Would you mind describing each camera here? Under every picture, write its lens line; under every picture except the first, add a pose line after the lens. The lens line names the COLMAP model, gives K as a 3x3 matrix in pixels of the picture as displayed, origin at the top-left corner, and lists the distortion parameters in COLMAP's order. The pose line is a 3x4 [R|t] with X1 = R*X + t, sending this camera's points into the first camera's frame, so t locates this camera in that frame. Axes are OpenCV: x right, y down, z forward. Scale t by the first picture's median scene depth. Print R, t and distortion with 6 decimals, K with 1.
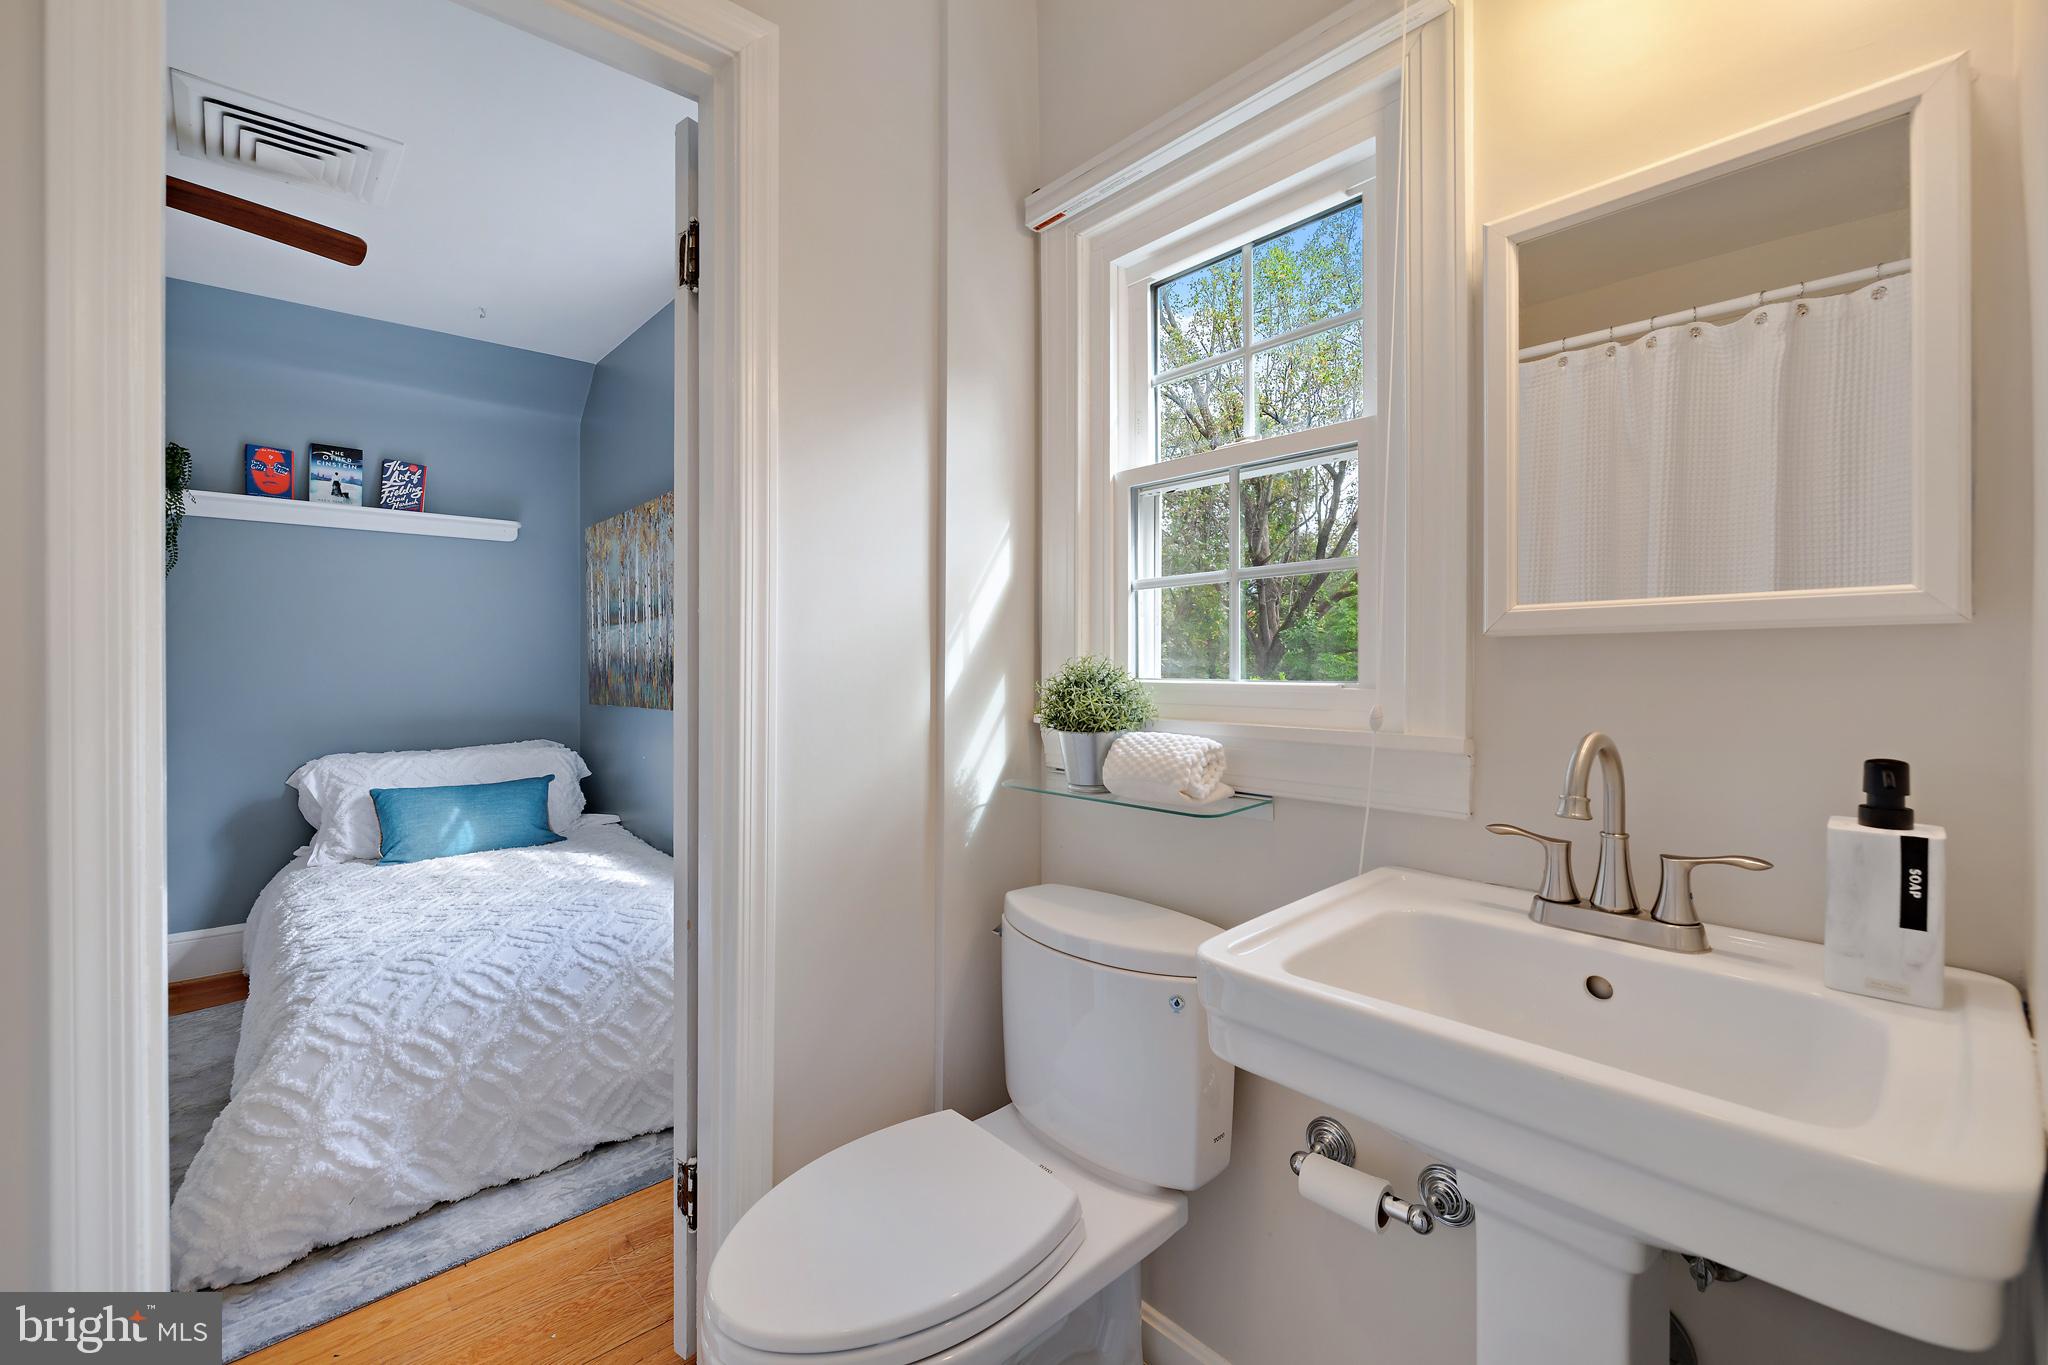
lens RADIAL K [[866.1, 0, 1023.8], [0, 866.1, 663.9], [0, 0, 1]] dist [-0.000775, -0.000080]
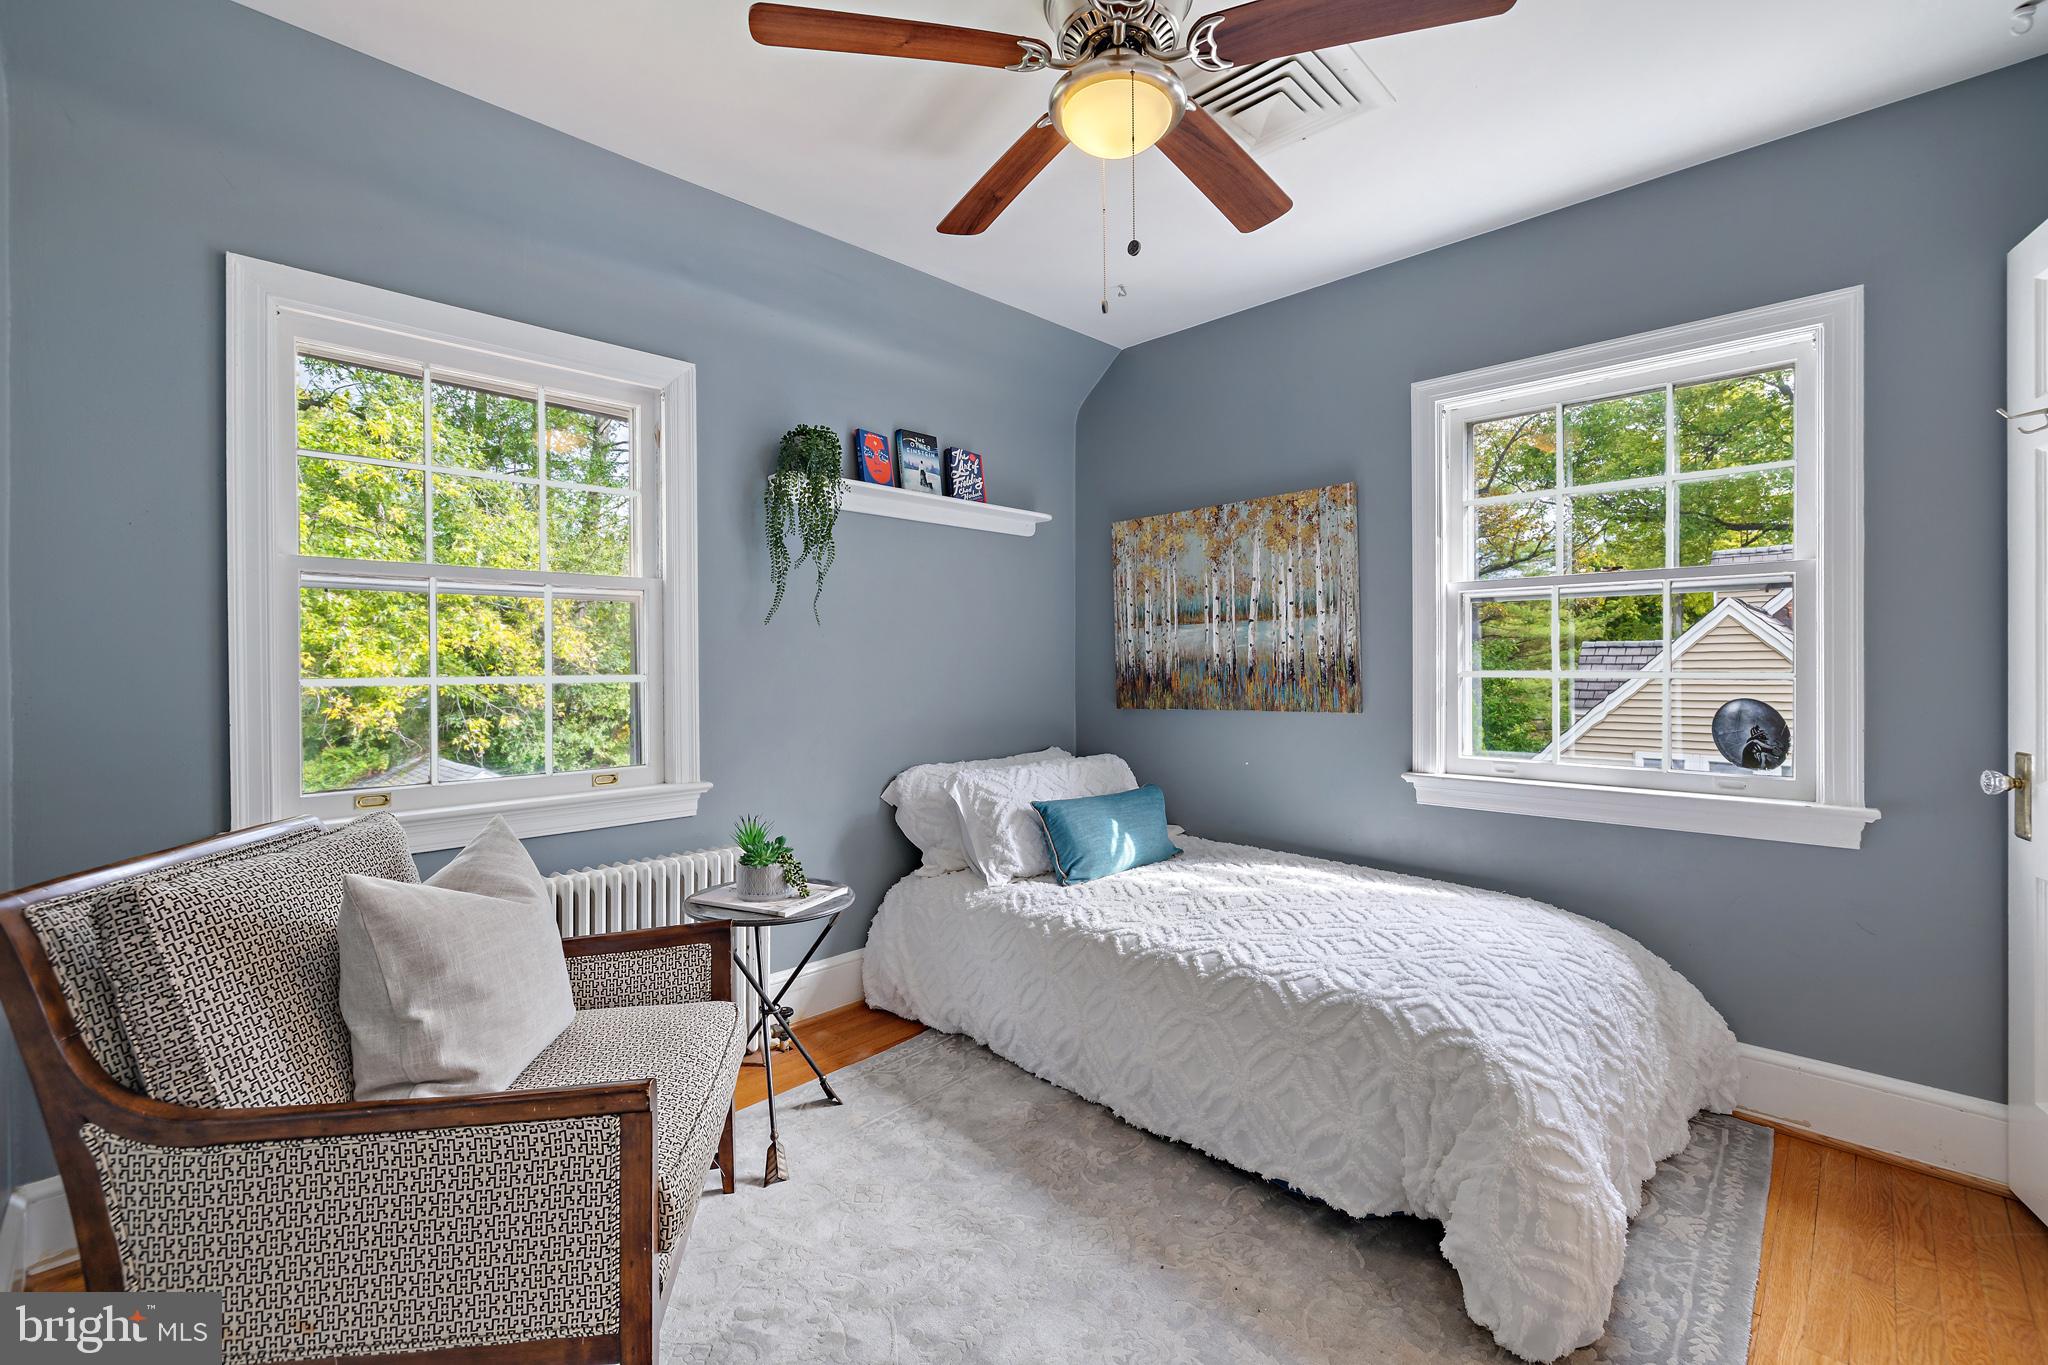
lens RADIAL K [[872.8, 0, 1028.8], [0, 872.8, 670.4], [0, 0, 1]] dist [-0.000328, -0.000123]
pose [[0.998348, -0.008613, 0.056808, -0.744648], [0.008684, 0.999962, -0.001008, 0.004925], [-0.056797, 0.001500, 0.998385, 0.063488]]
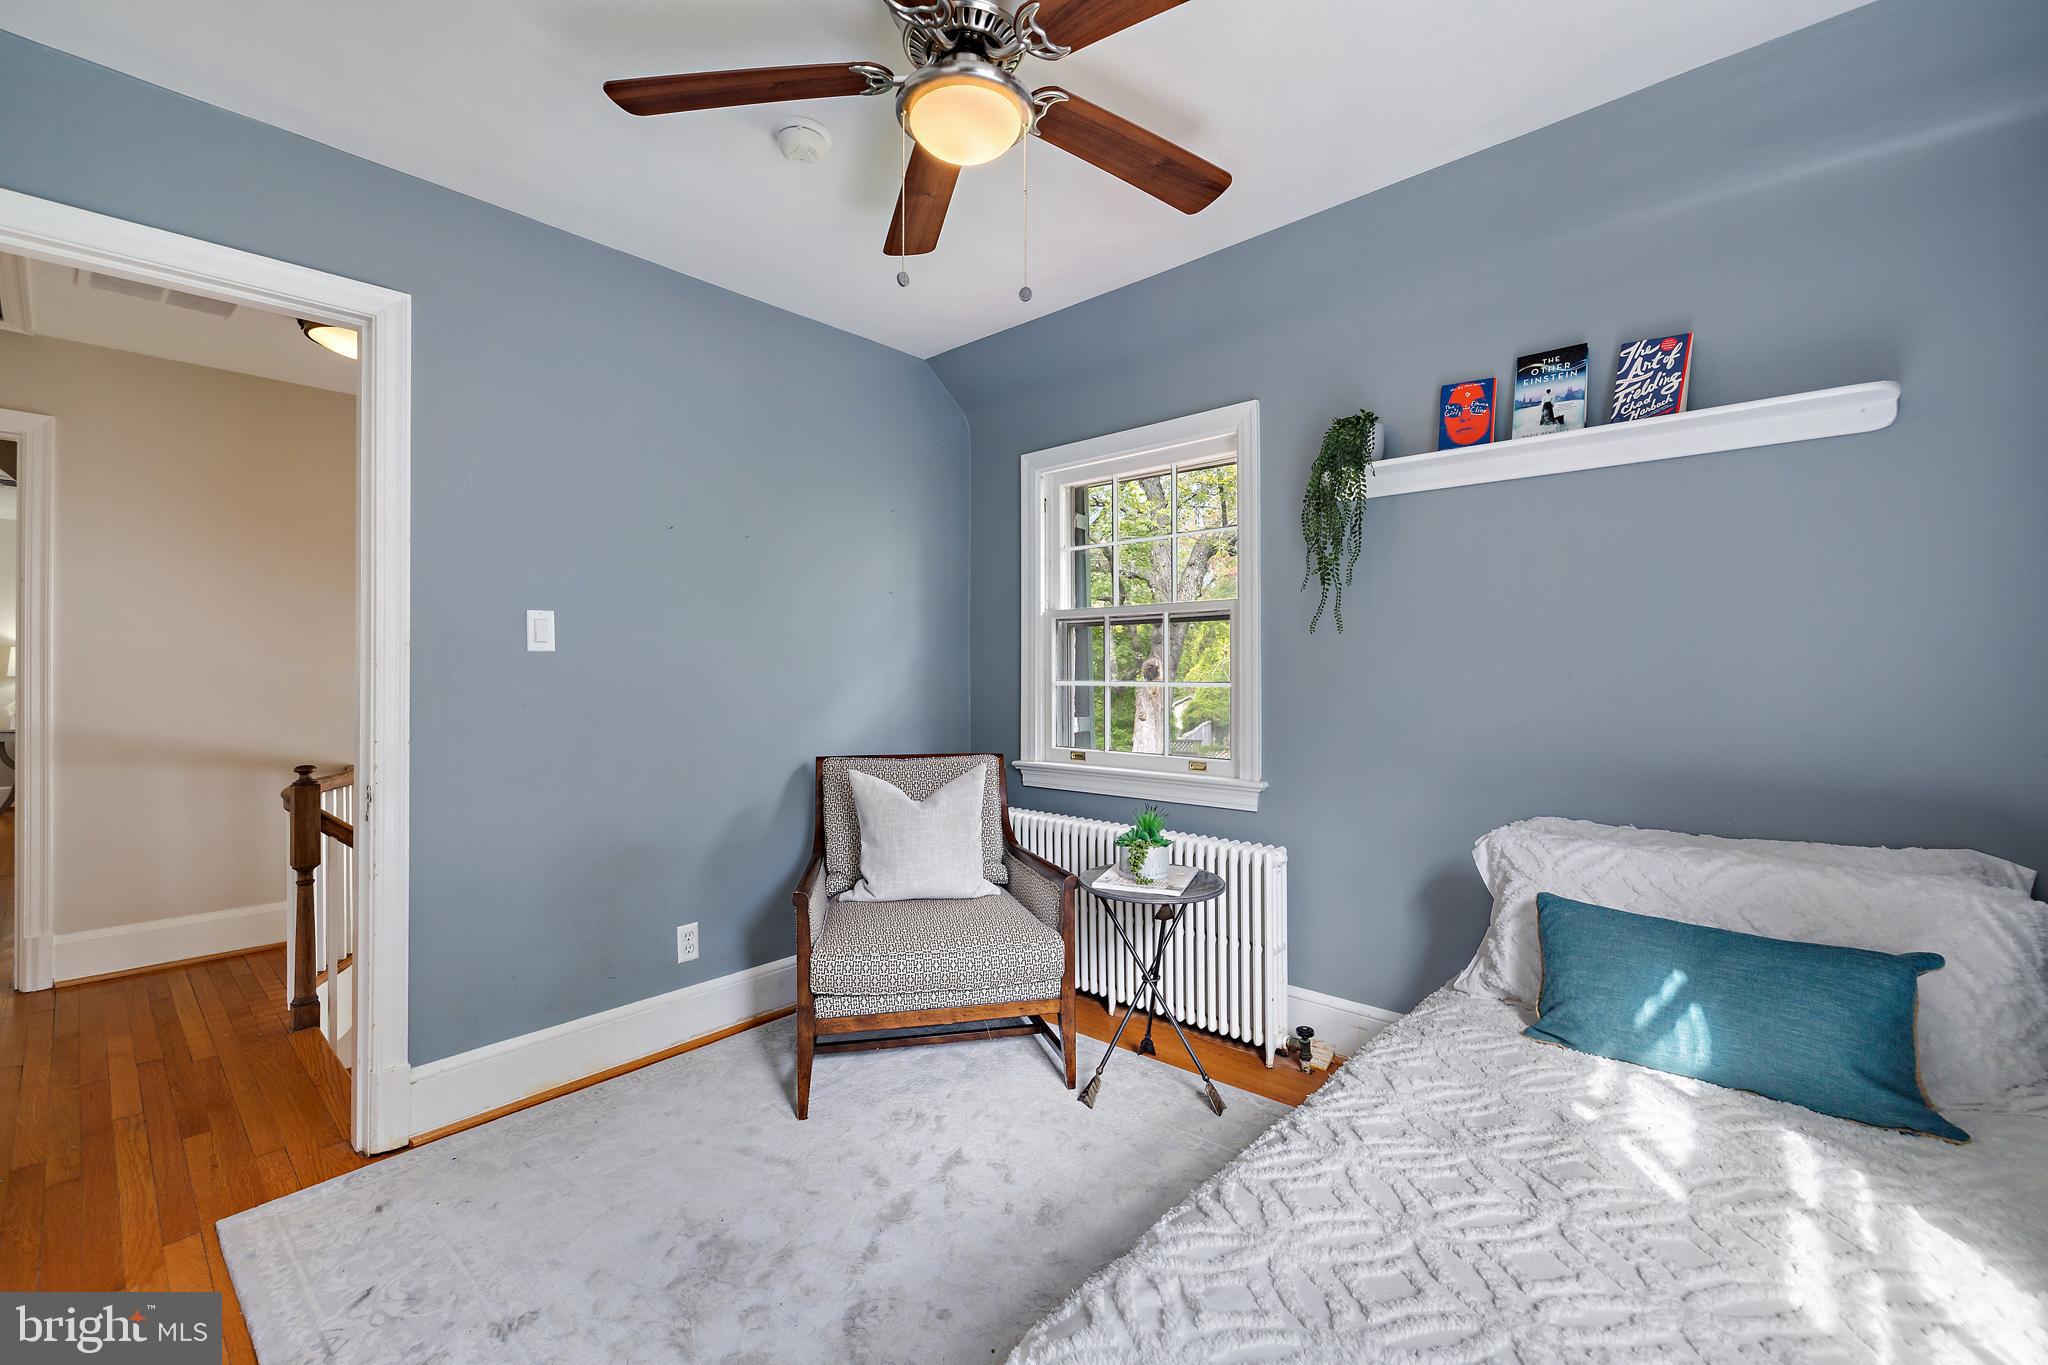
lens RADIAL K [[854.6, 0, 1022.9], [0, 854.6, 665.7], [0, 0, 1]] dist [-0.001771, -0.000394]
pose [[0.107794, -0.007250, -0.994147, -0.193980], [-0.001453, 0.999971, -0.007450, -0.004976], [0.994172, 0.002248, 0.107781, 0.538997]]
